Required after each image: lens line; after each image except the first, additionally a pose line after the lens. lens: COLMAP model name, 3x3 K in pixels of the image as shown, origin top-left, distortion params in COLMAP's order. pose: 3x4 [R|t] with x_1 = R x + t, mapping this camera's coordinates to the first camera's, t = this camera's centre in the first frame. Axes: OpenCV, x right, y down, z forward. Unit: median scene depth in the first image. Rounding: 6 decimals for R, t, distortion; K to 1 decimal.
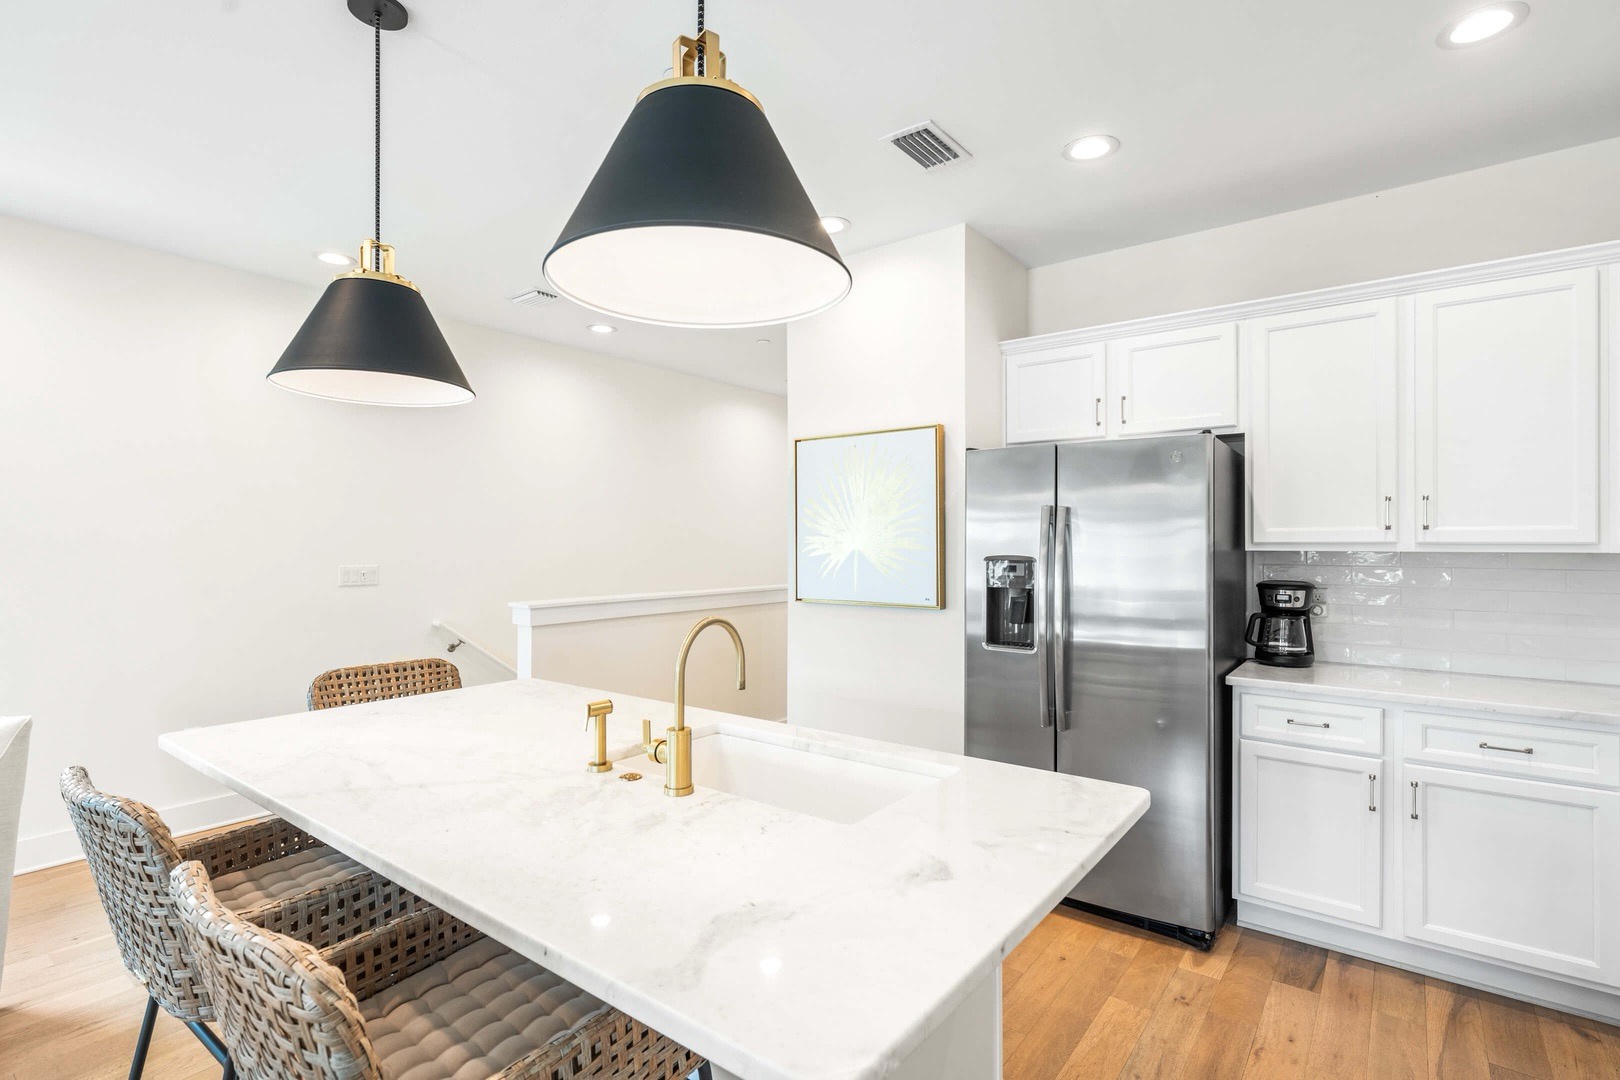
lens RADIAL K [[773.1, 0, 810.0], [0, 773.1, 540.0], [0, 0, 1]] dist [0.001408, 0.000003]
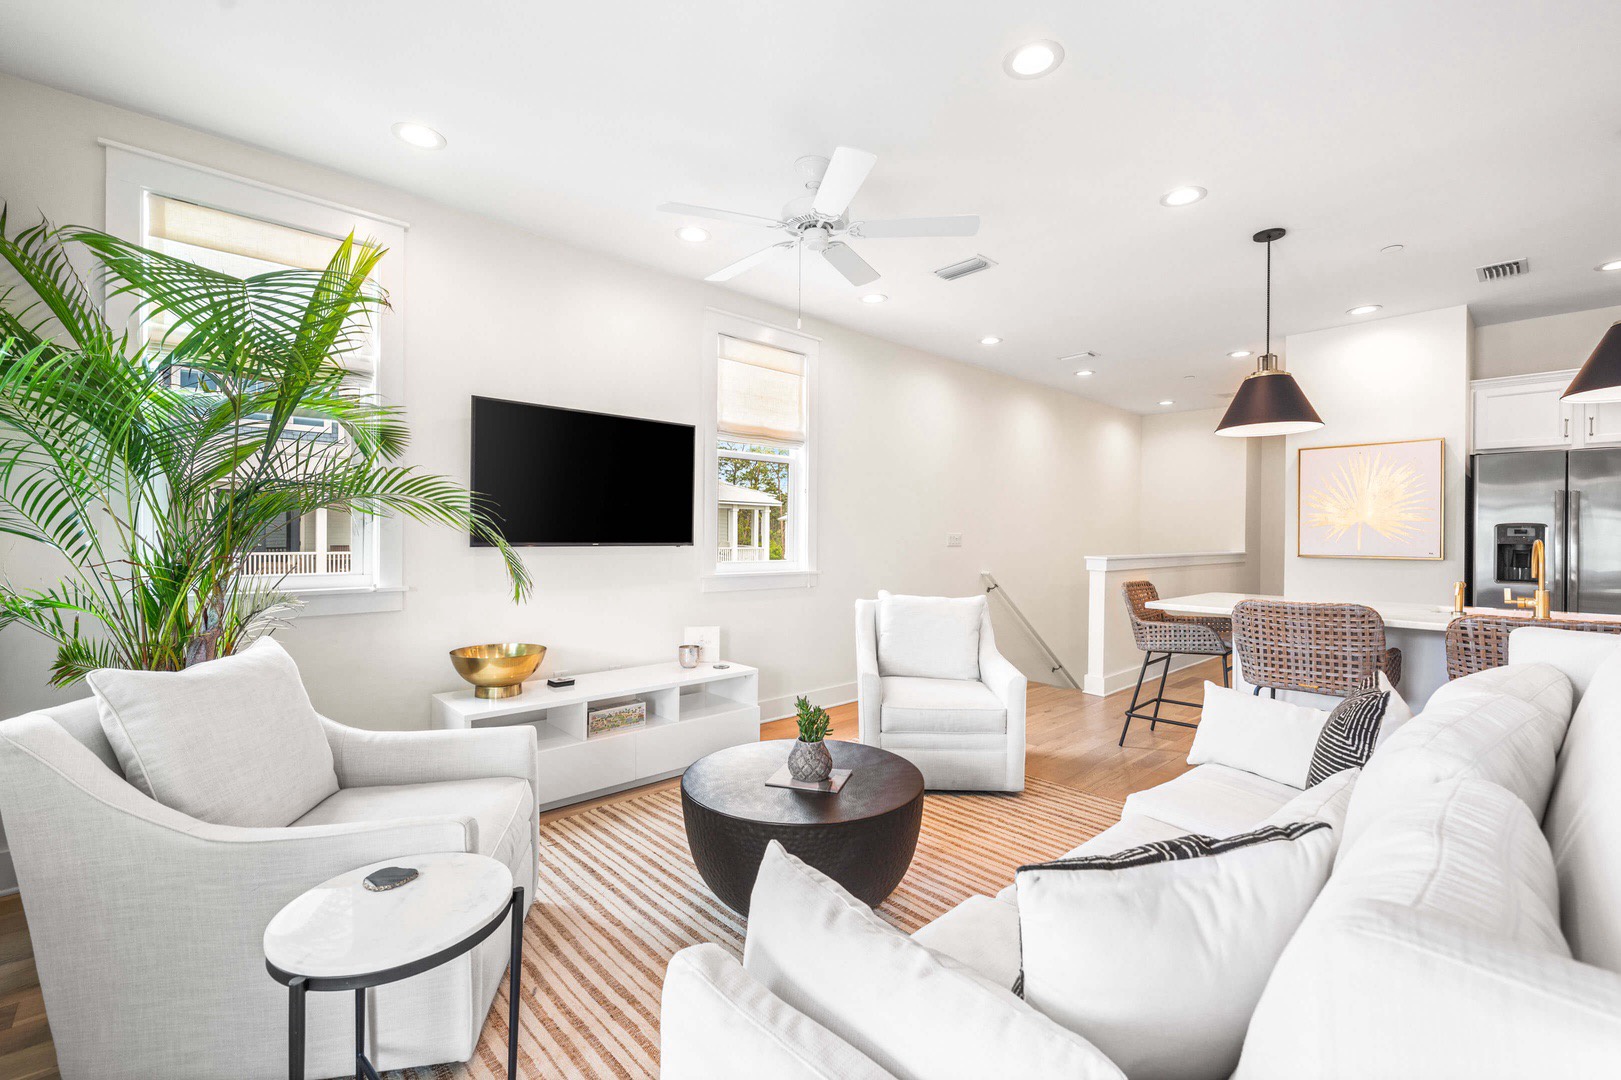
lens RADIAL K [[674.0, 0, 814.5], [0, 674.0, 536.1], [0, 0, 1]] dist [-0.000595, -0.000122]
pose [[0.983452, 0.005751, -0.181078, -0.811419], [-0.004797, 0.999972, 0.005703, 0.041484], [0.181106, -0.004740, 0.983452, -0.529180]]
